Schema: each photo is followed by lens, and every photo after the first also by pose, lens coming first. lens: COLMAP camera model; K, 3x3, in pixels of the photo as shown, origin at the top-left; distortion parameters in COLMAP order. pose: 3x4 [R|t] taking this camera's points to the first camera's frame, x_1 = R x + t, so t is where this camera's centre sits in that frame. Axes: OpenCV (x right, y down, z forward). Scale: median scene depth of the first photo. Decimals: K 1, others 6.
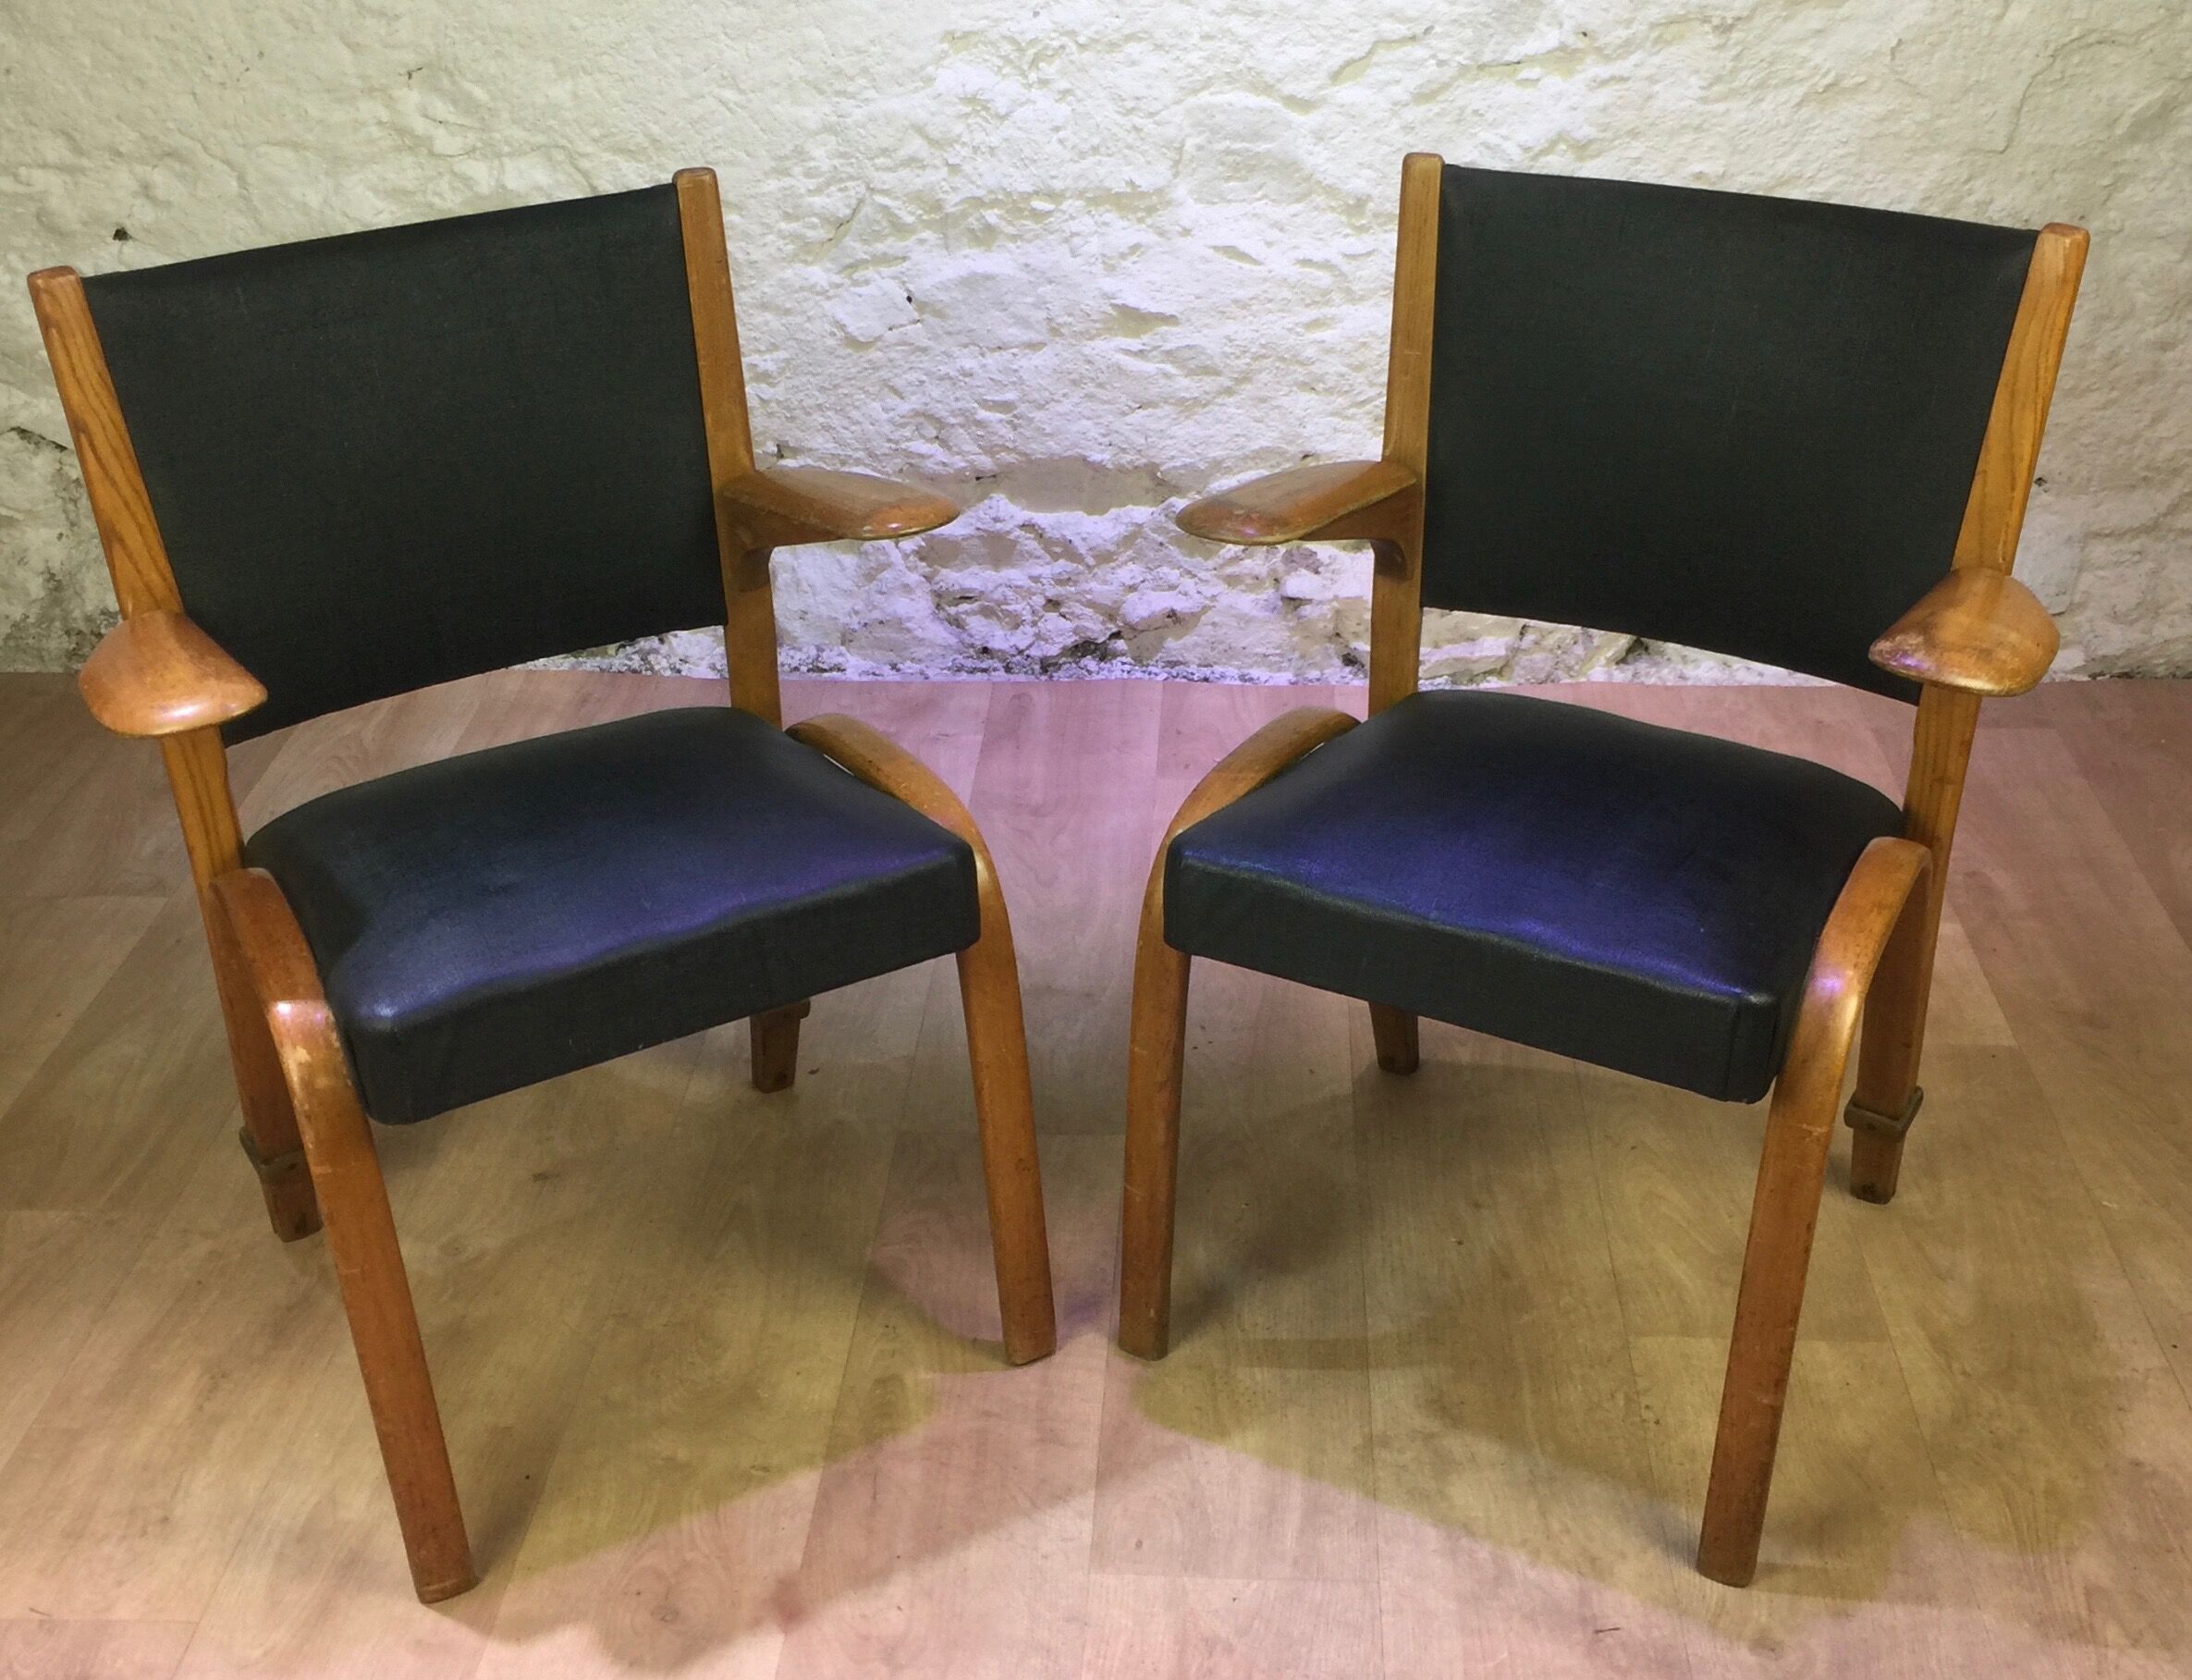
lens RADIAL K [[2575.9, 0, 1114.2], [0, 2575.9, 846.0], [0, 0, 1]] dist [0.052125, 0.000000]
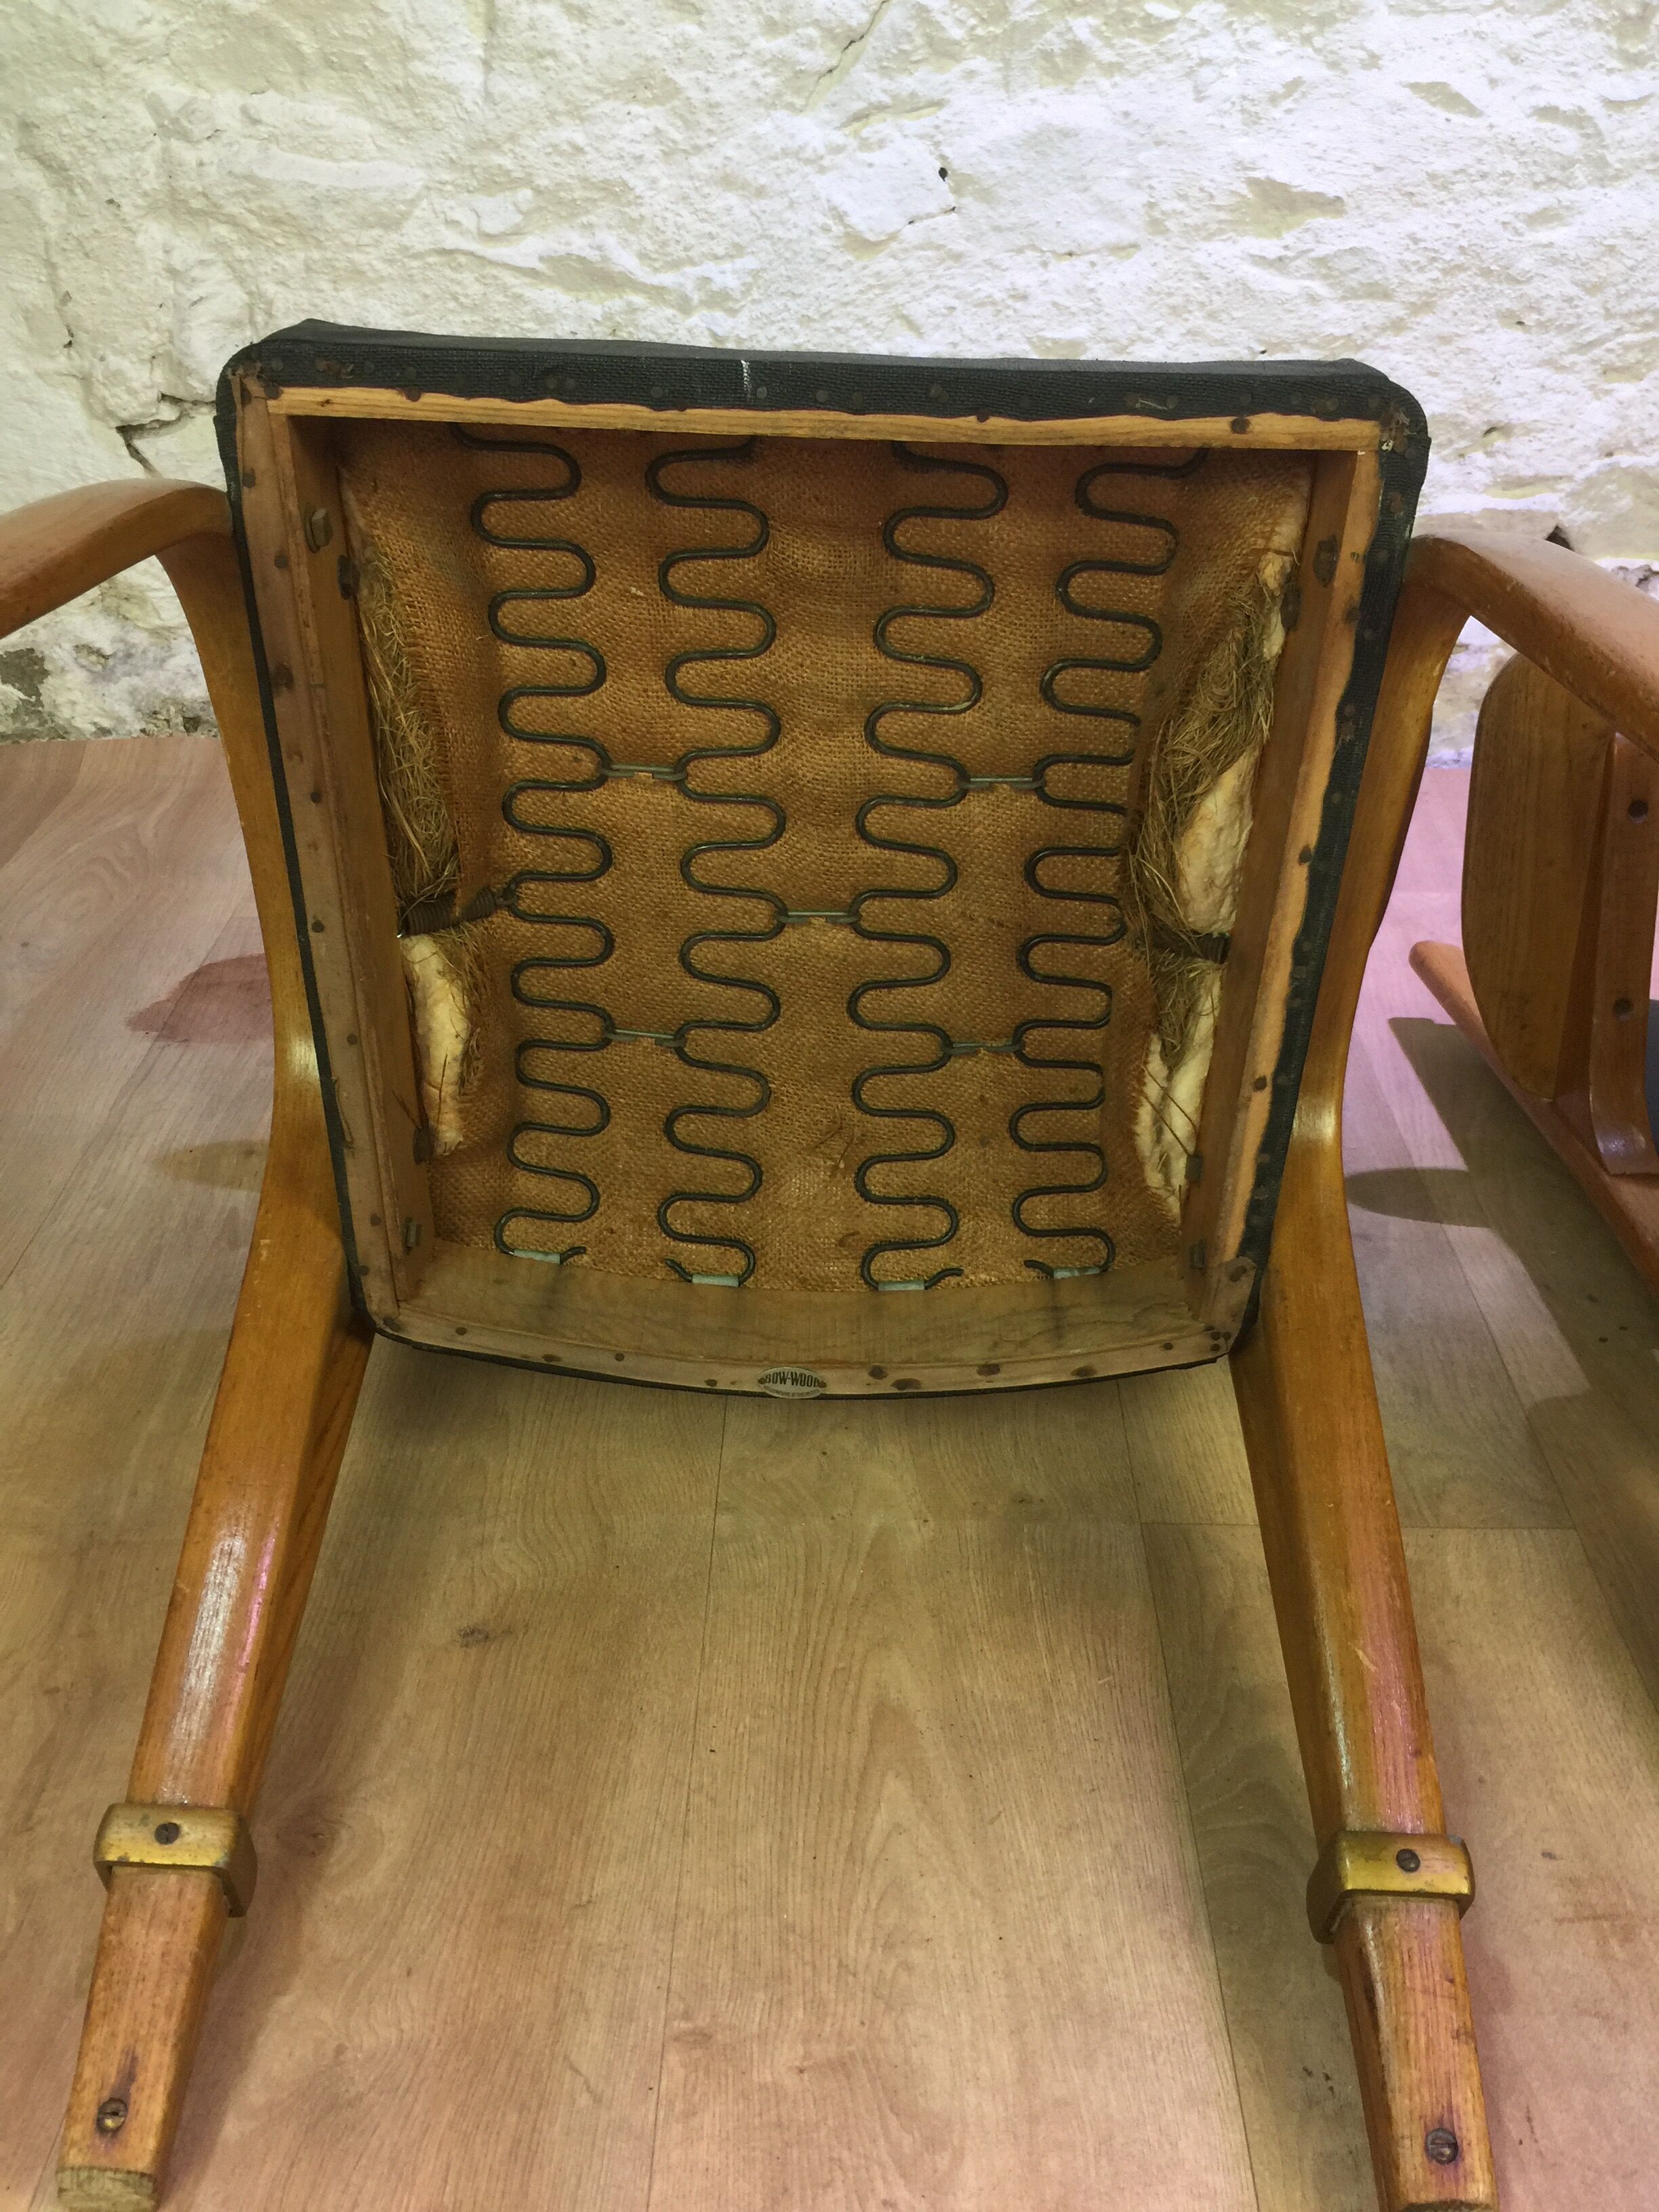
lens RADIAL K [[1891.3, 0, 840.2], [0, 1891.3, 1114.5], [0, 0, 1]] dist [0.073287, -0.109738]
pose [[0.998938, -0.003007, 0.045982, -0.131368], [0.000055, 0.997945, 0.064069, 0.001123], [-0.046080, -0.063998, 0.996886, 0.495128]]
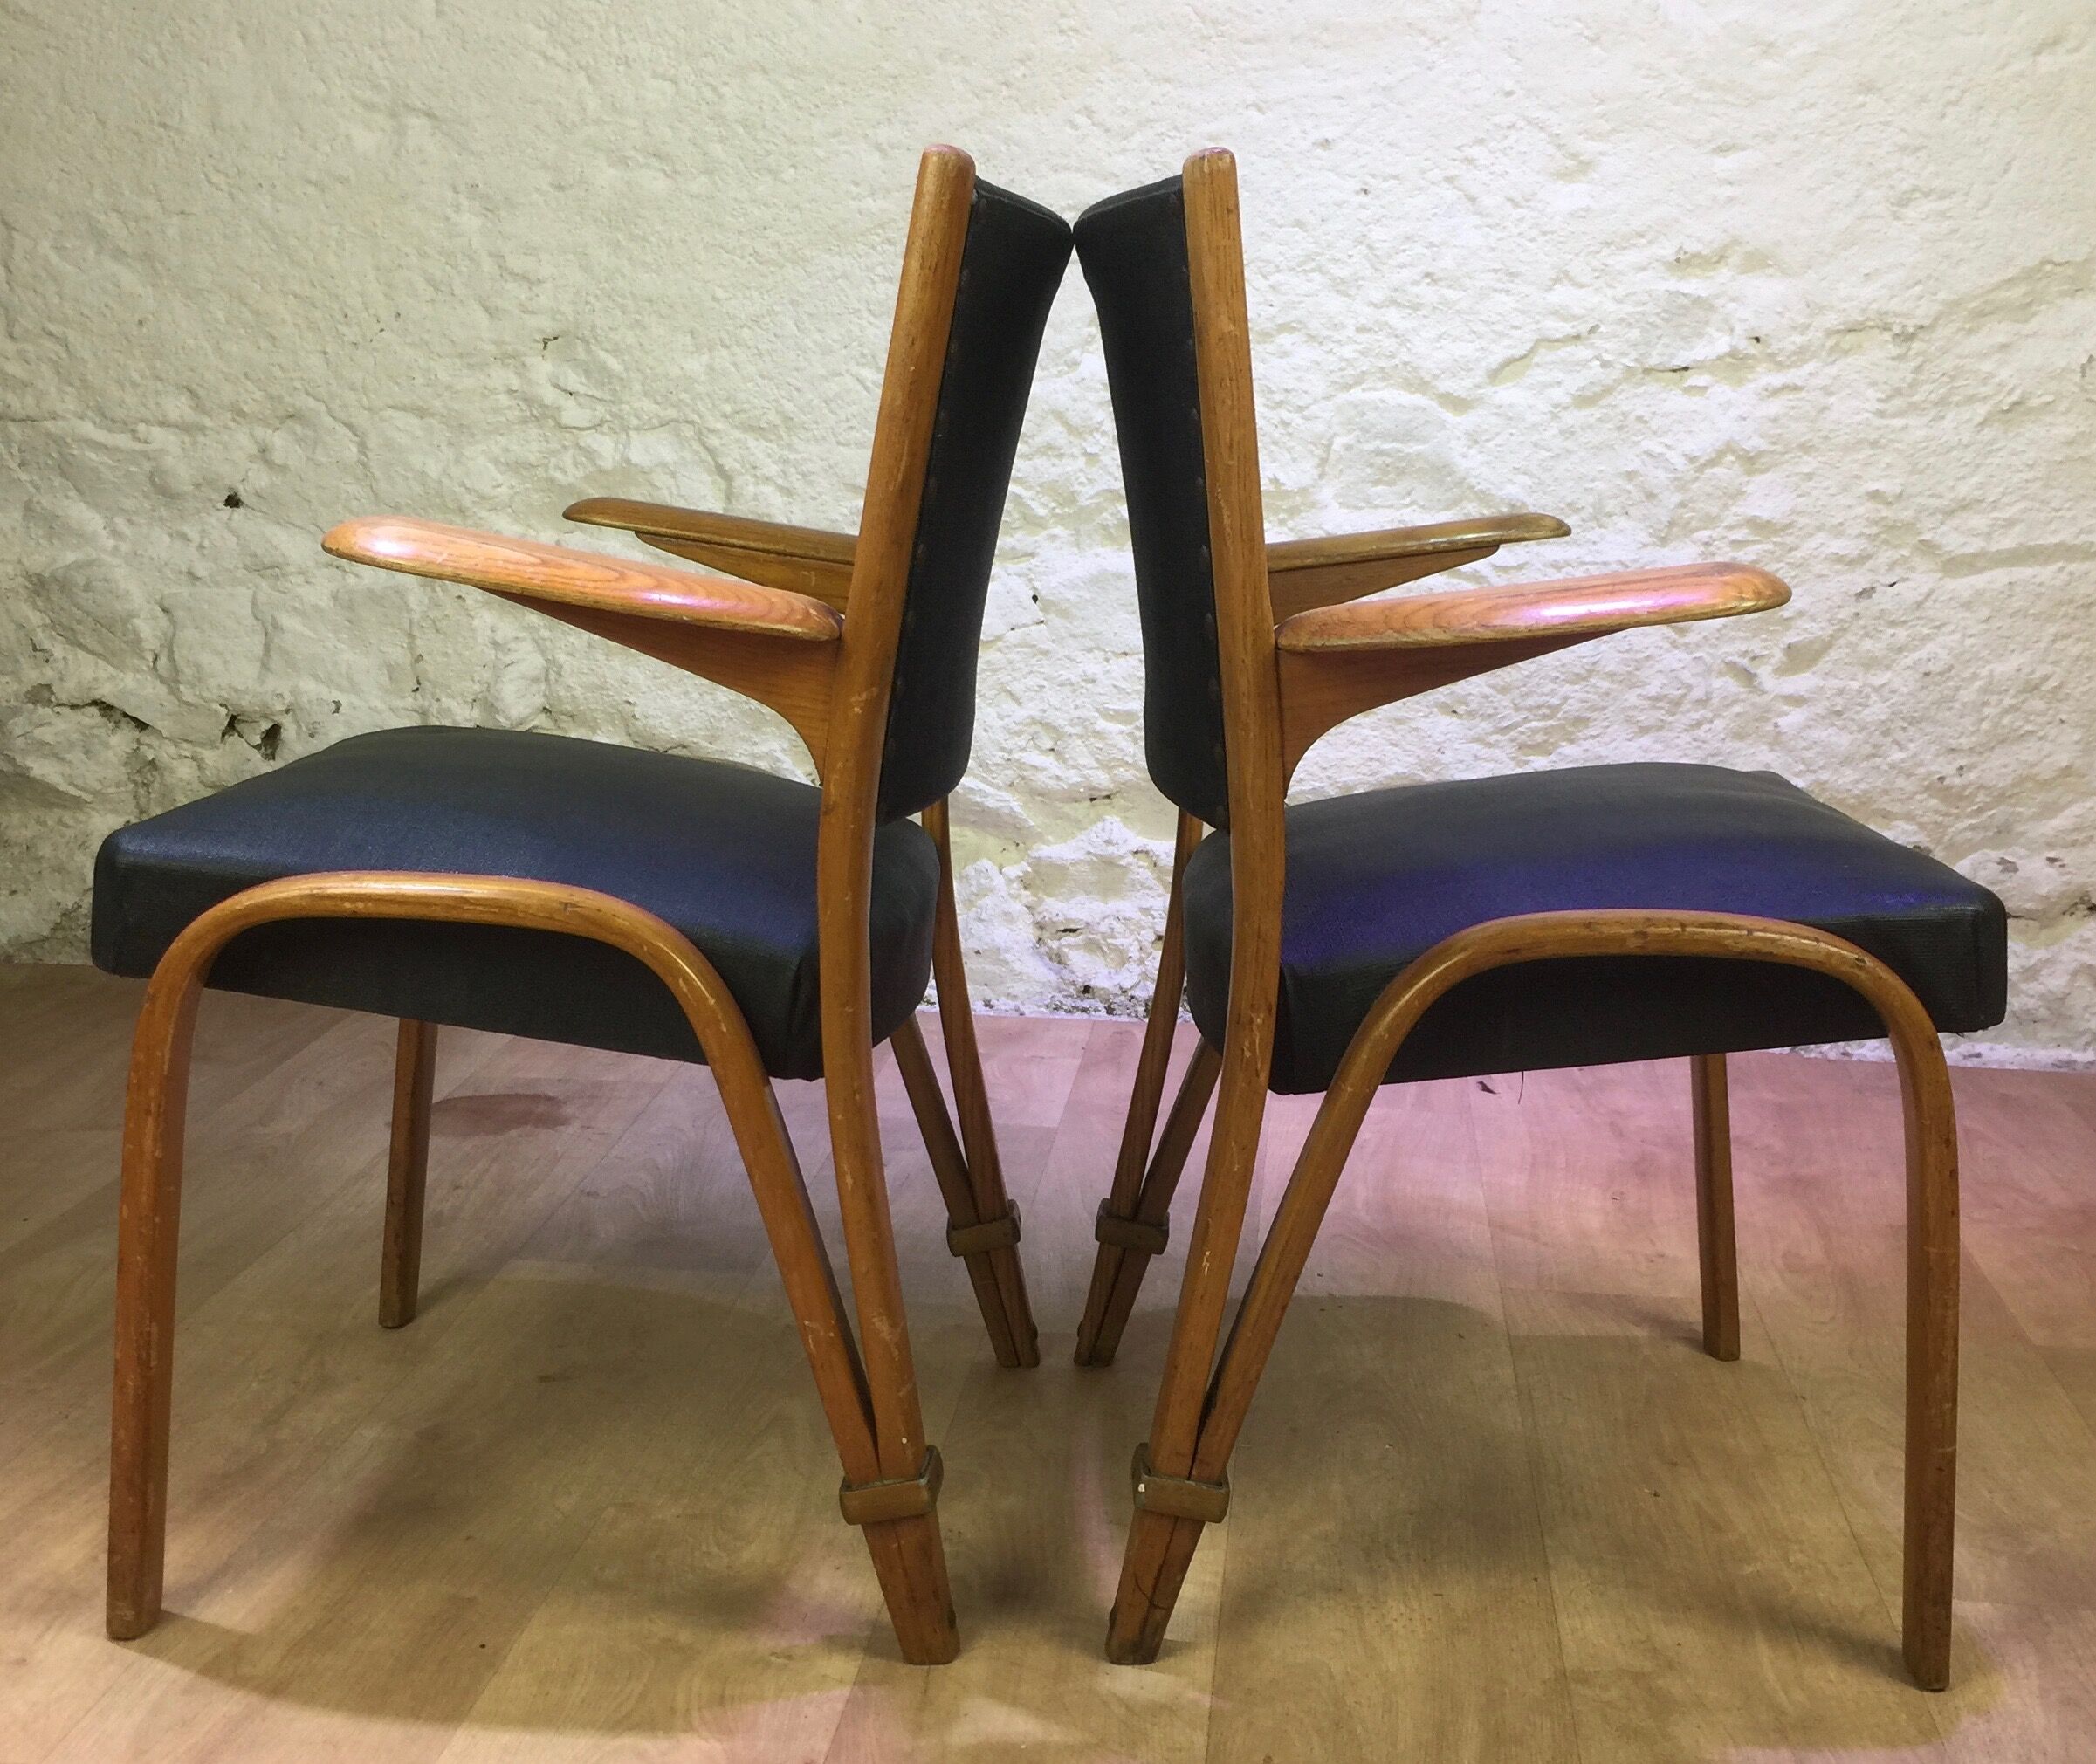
lens RADIAL K [[2444.2, 0, 1098.7], [0, 2444.2, 997.6], [0, 0, 1]] dist [0.051810, 0.000000]
pose [[0.997998, 0.054917, -0.031373, -0.019340], [-0.060728, 0.970652, -0.232697, 0.143487], [0.017673, 0.234136, 0.972043, 0.155001]]
